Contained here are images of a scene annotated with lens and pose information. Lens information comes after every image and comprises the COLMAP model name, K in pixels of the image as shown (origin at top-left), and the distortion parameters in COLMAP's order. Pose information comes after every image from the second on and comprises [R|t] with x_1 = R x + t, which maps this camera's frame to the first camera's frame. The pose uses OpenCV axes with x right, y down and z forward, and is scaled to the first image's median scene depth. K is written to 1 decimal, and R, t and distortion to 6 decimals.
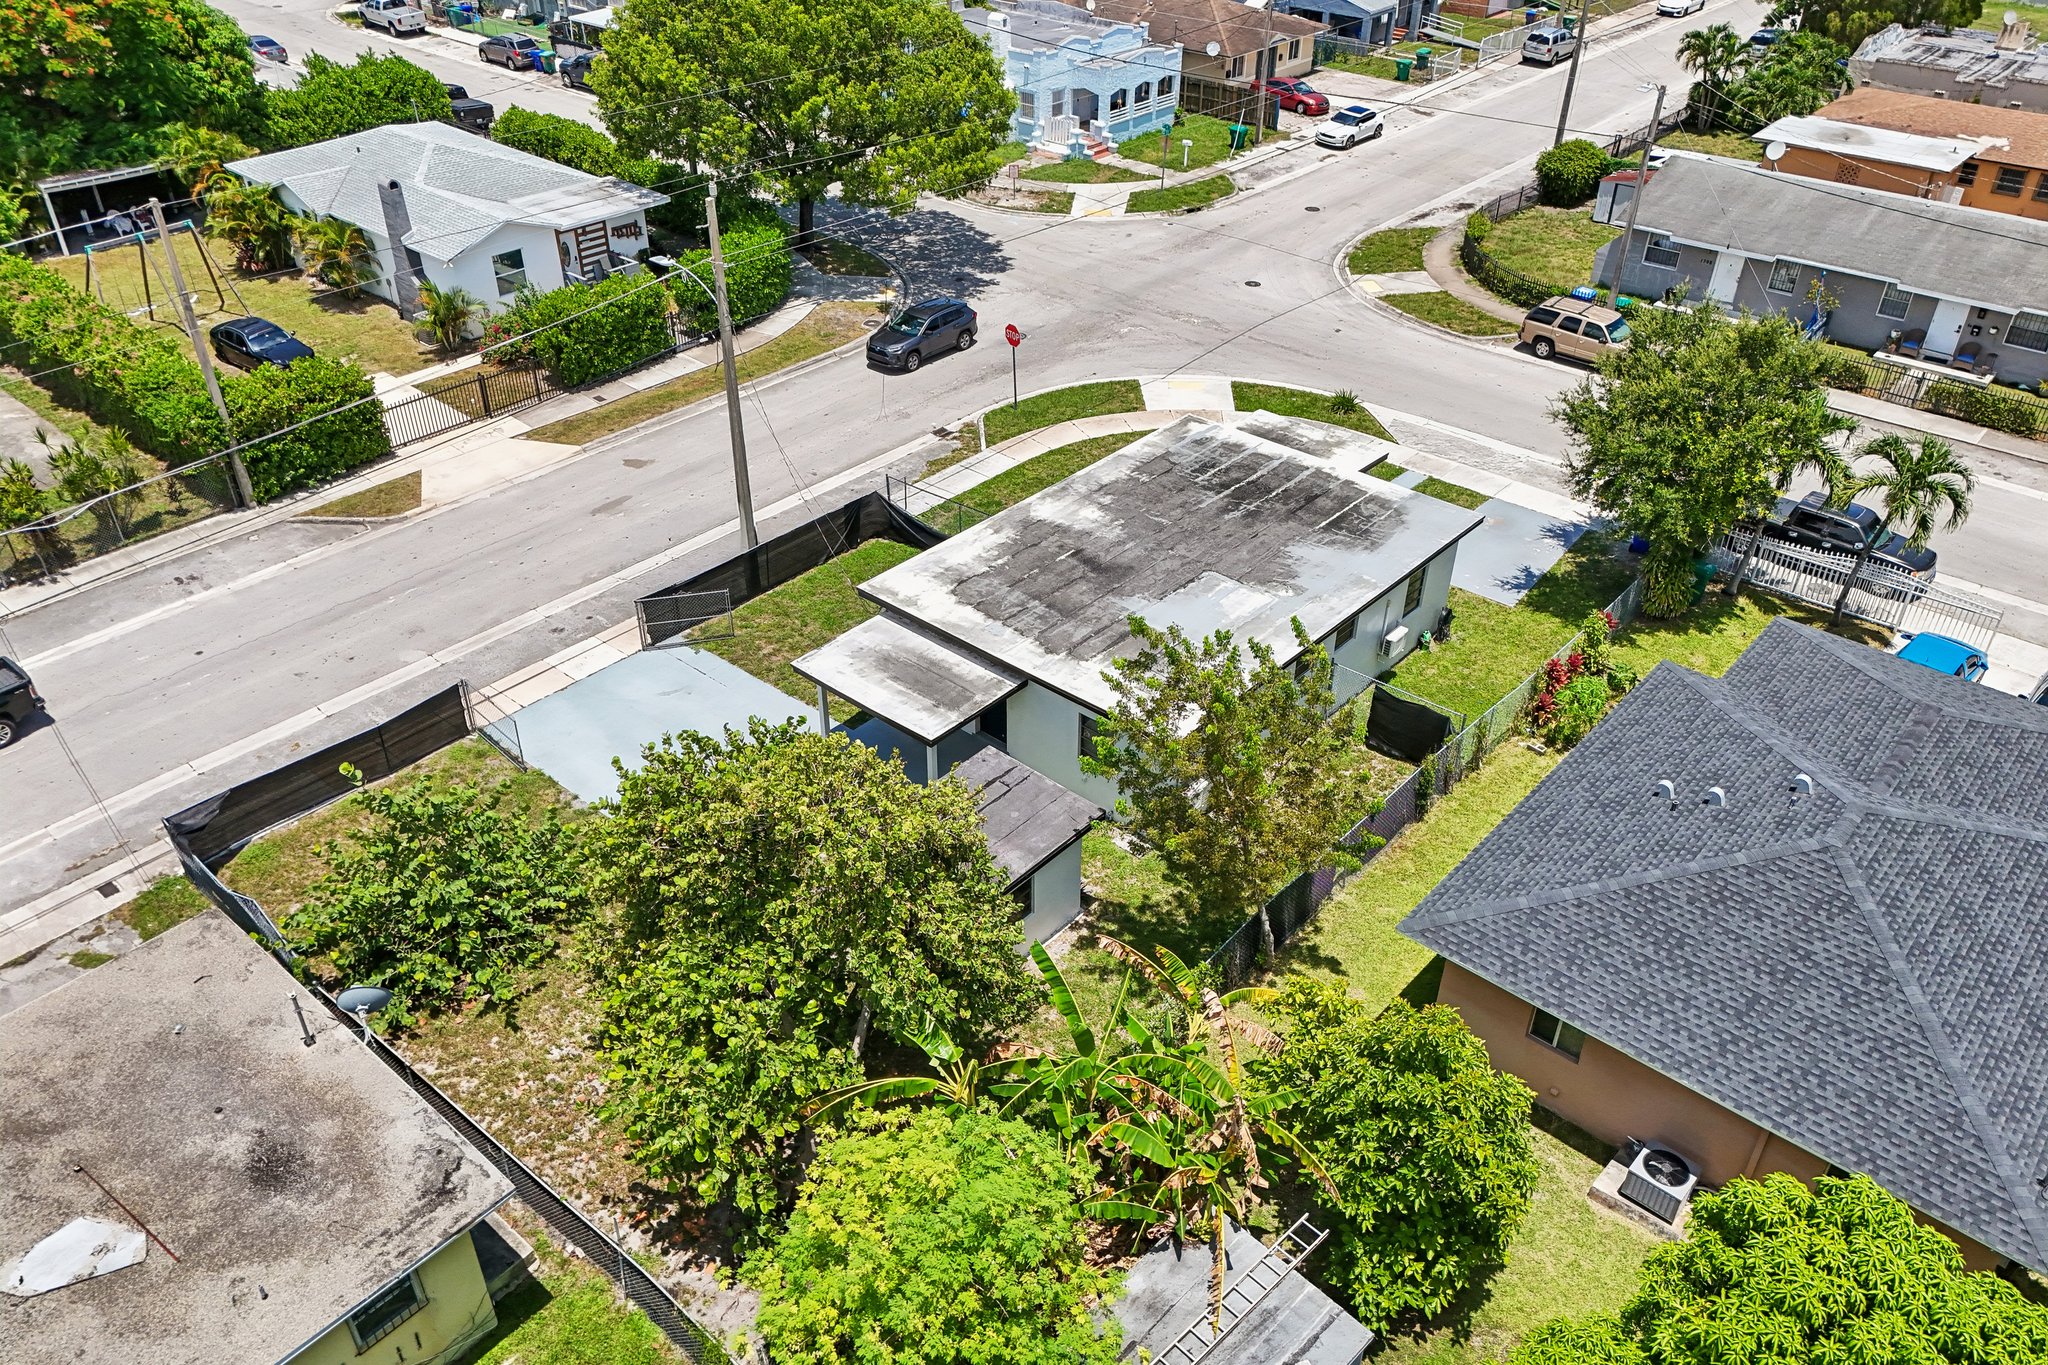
lens RADIAL K [[1539.5, 0, 1016.8], [0, 1539.5, 632.5], [0, 0, 1]] dist [0.037174, -0.004207]
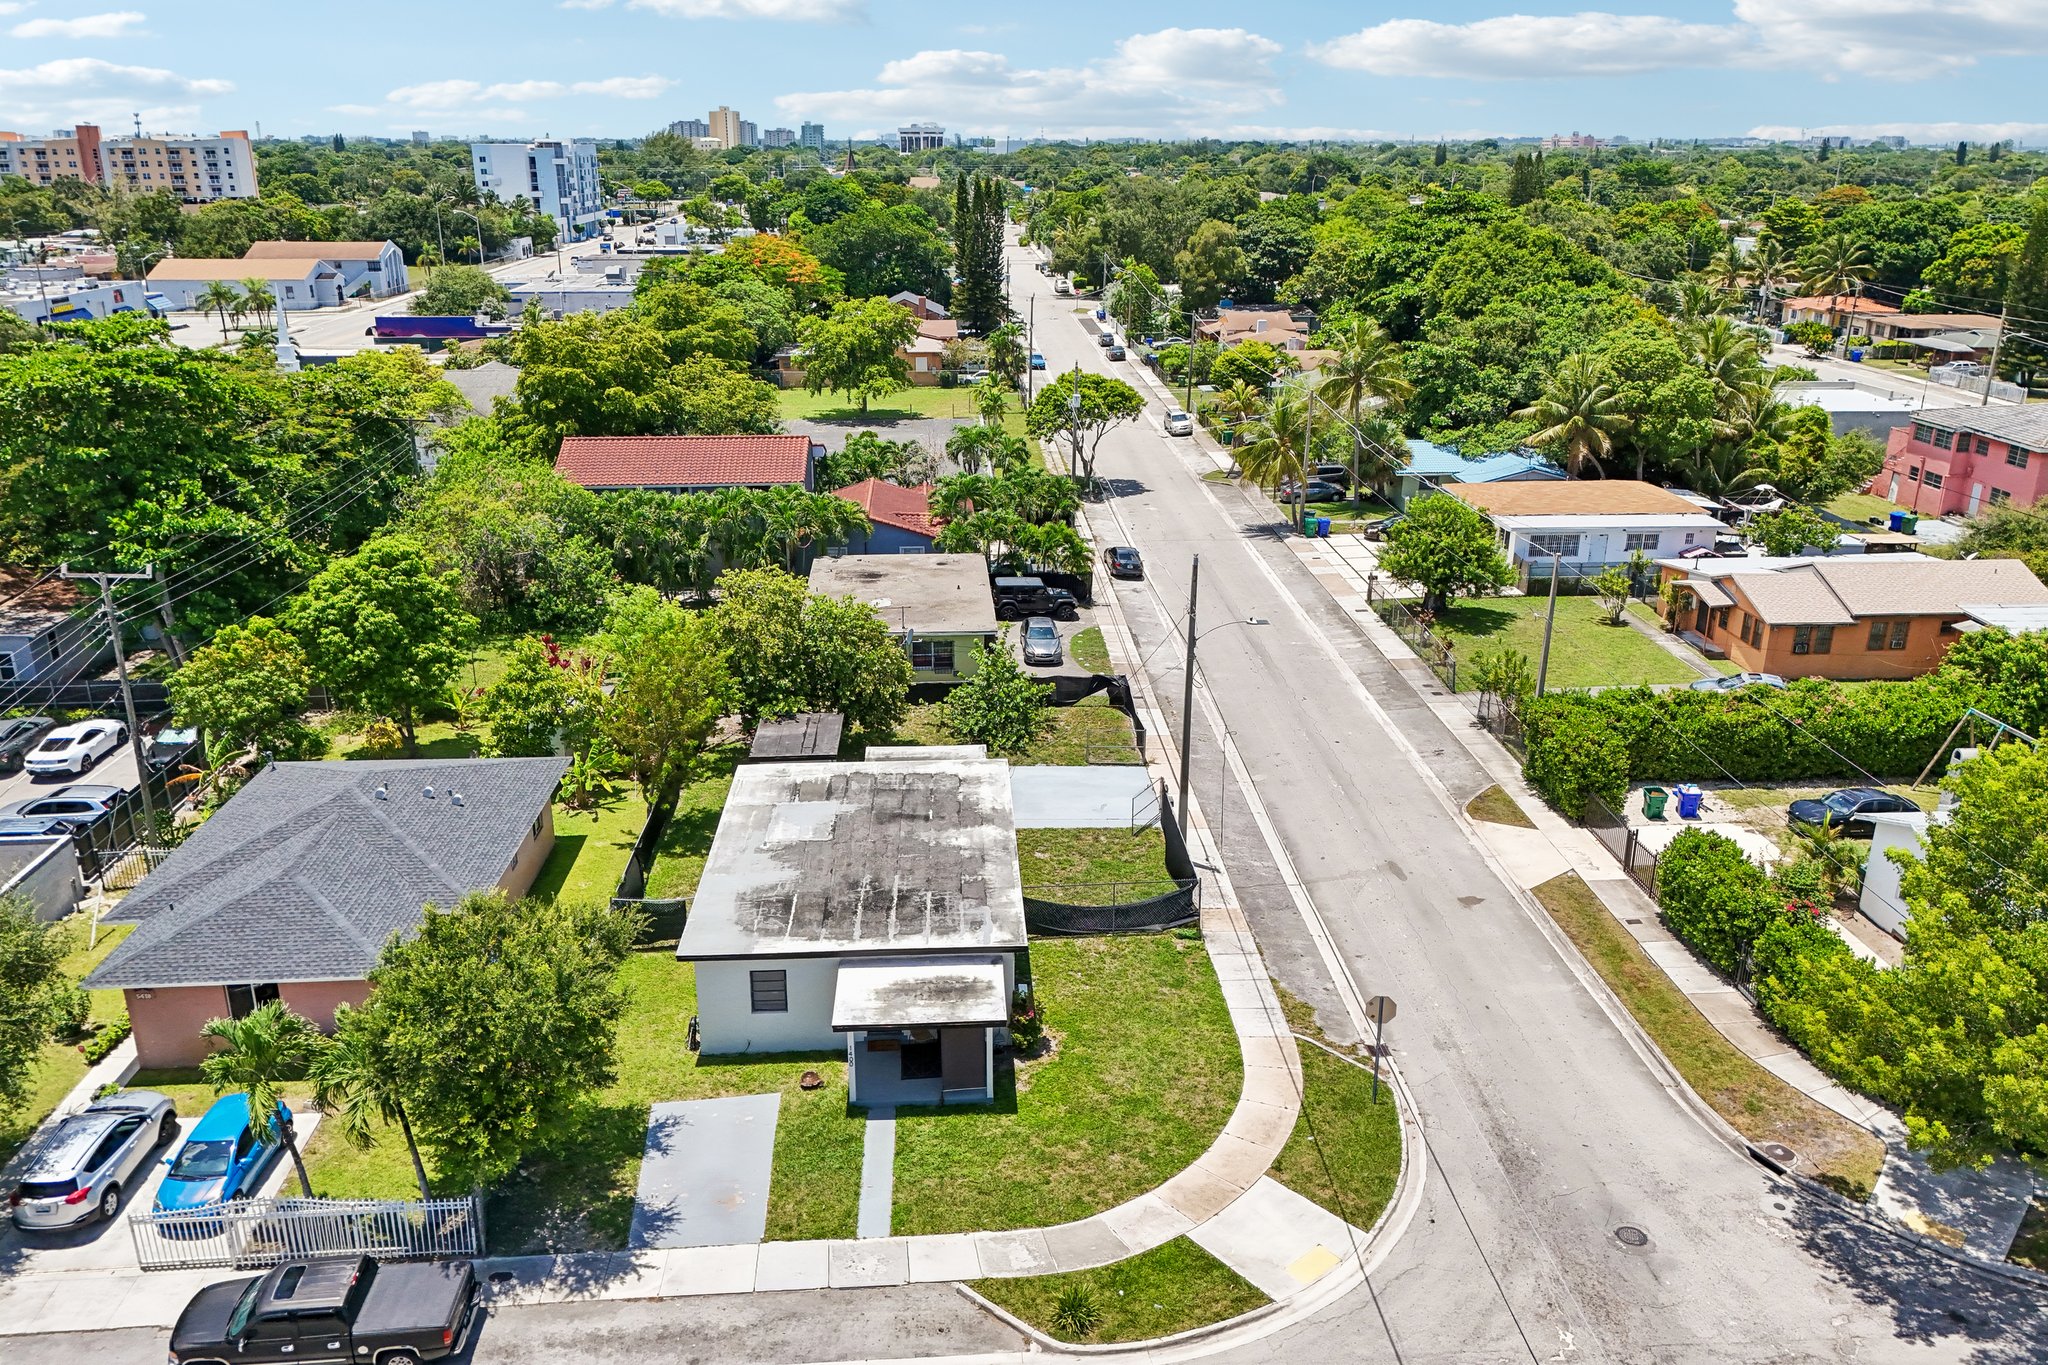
lens RADIAL K [[1486.3, 0, 1032.7], [0, 1486.3, 677.6], [0, 0, 1]] dist [0.070912, -0.094836]
pose [[-0.705248, 0.233209, -0.669507, 0.604357], [-0.384309, 0.667812, 0.637443, -0.740552], [0.595762, 0.706853, -0.381348, 1.103131]]
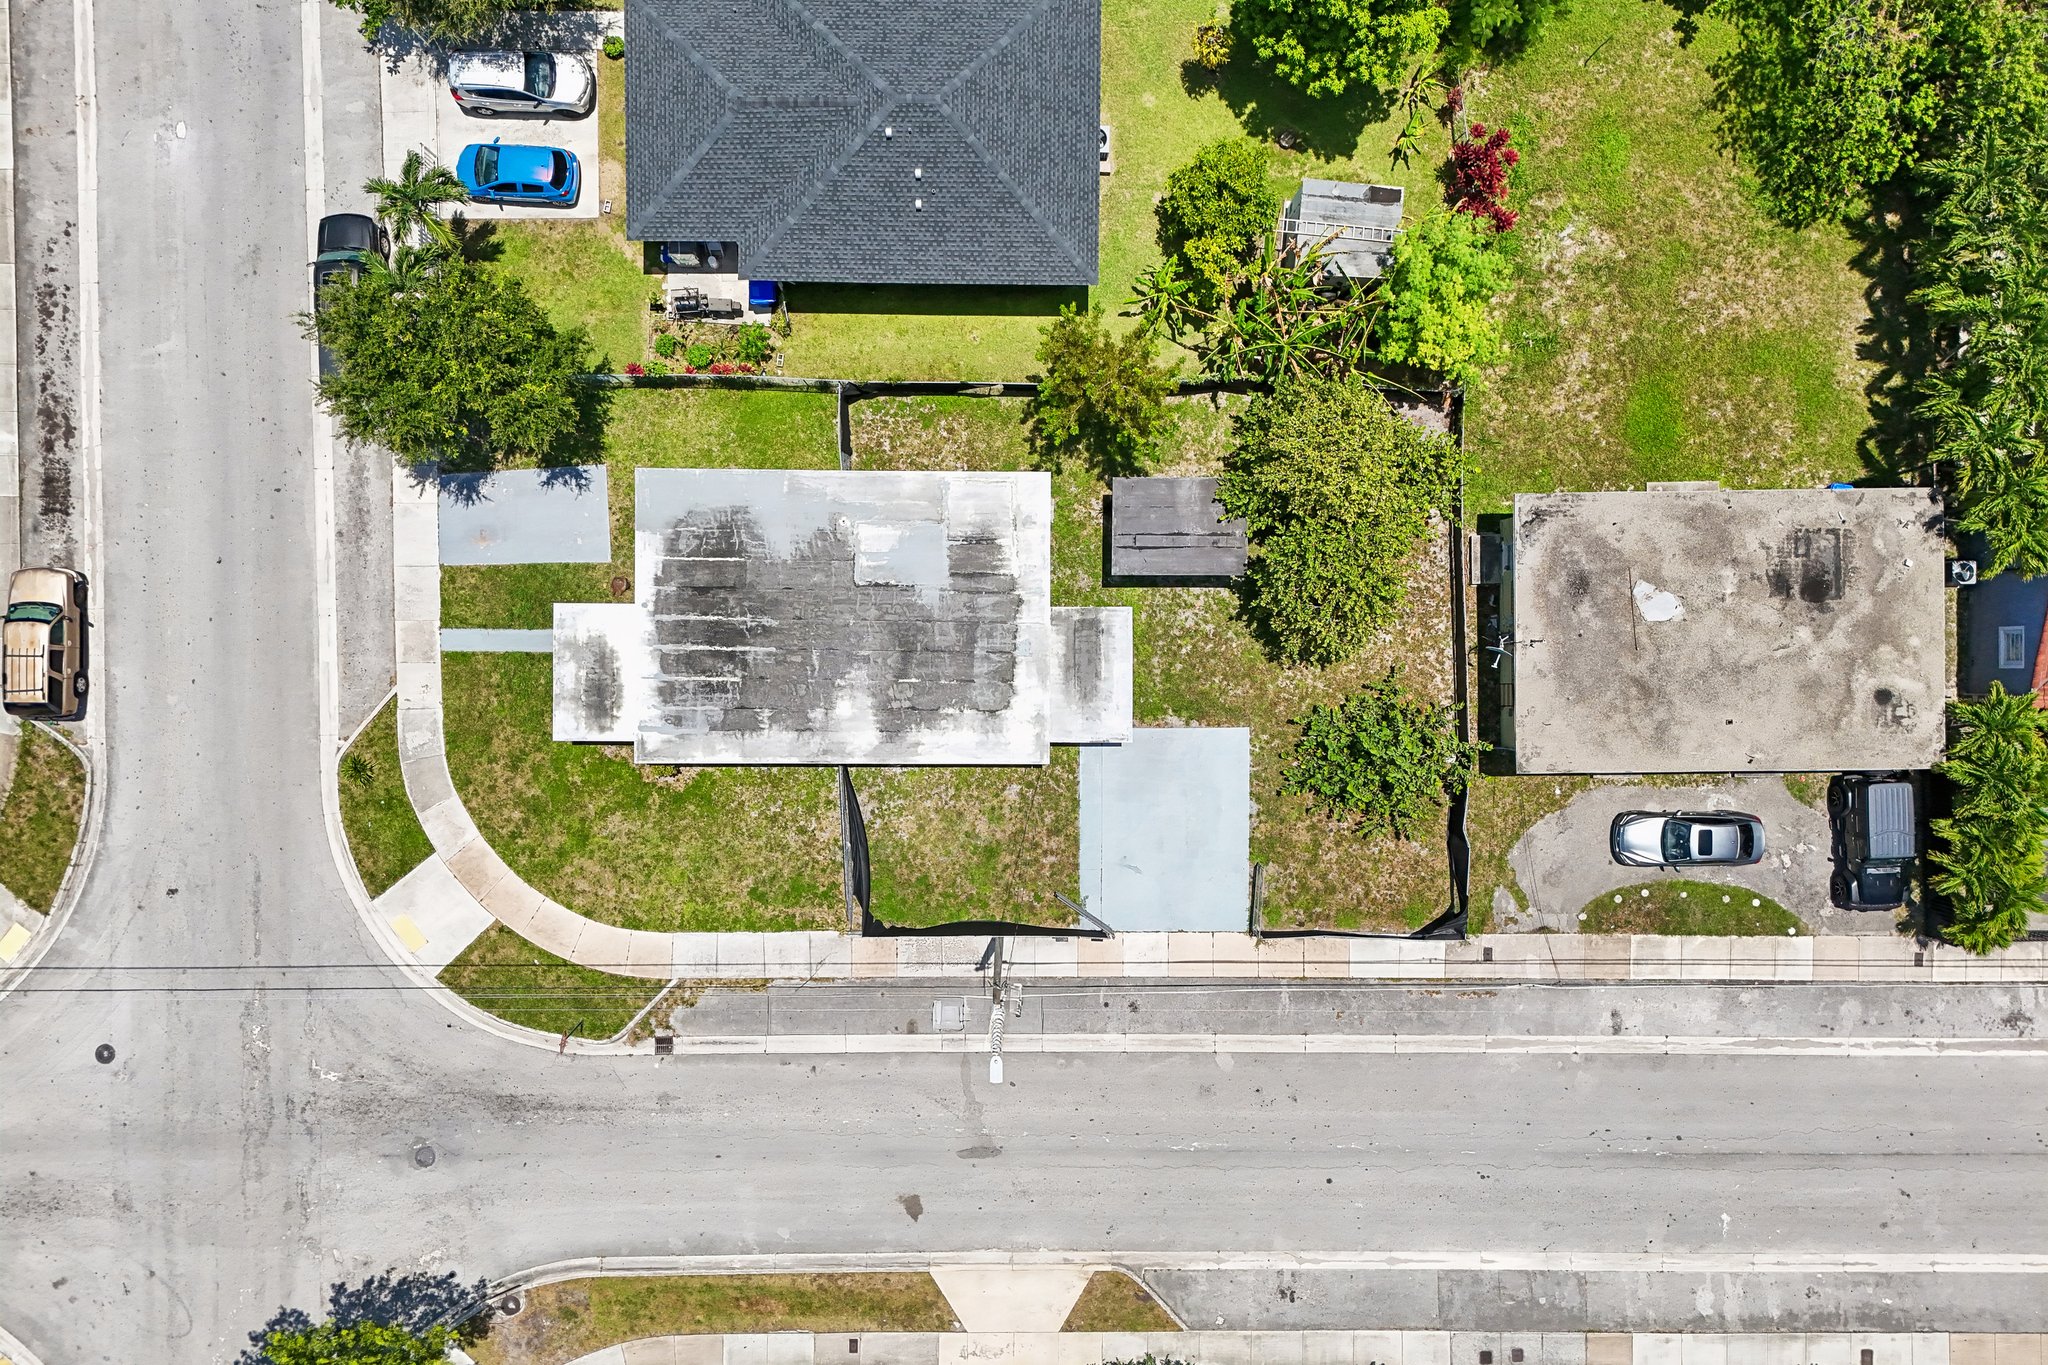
lens RADIAL K [[1486.3, 0, 1032.7], [0, 1486.3, 677.6], [0, 0, 1]] dist [0.070912, -0.094836]
pose [[-0.662195, -0.748740, -0.029761, 0.001603], [0.383362, -0.372640, 0.845088, -0.812593], [-0.643841, 0.548204, 0.533799, 0.196213]]
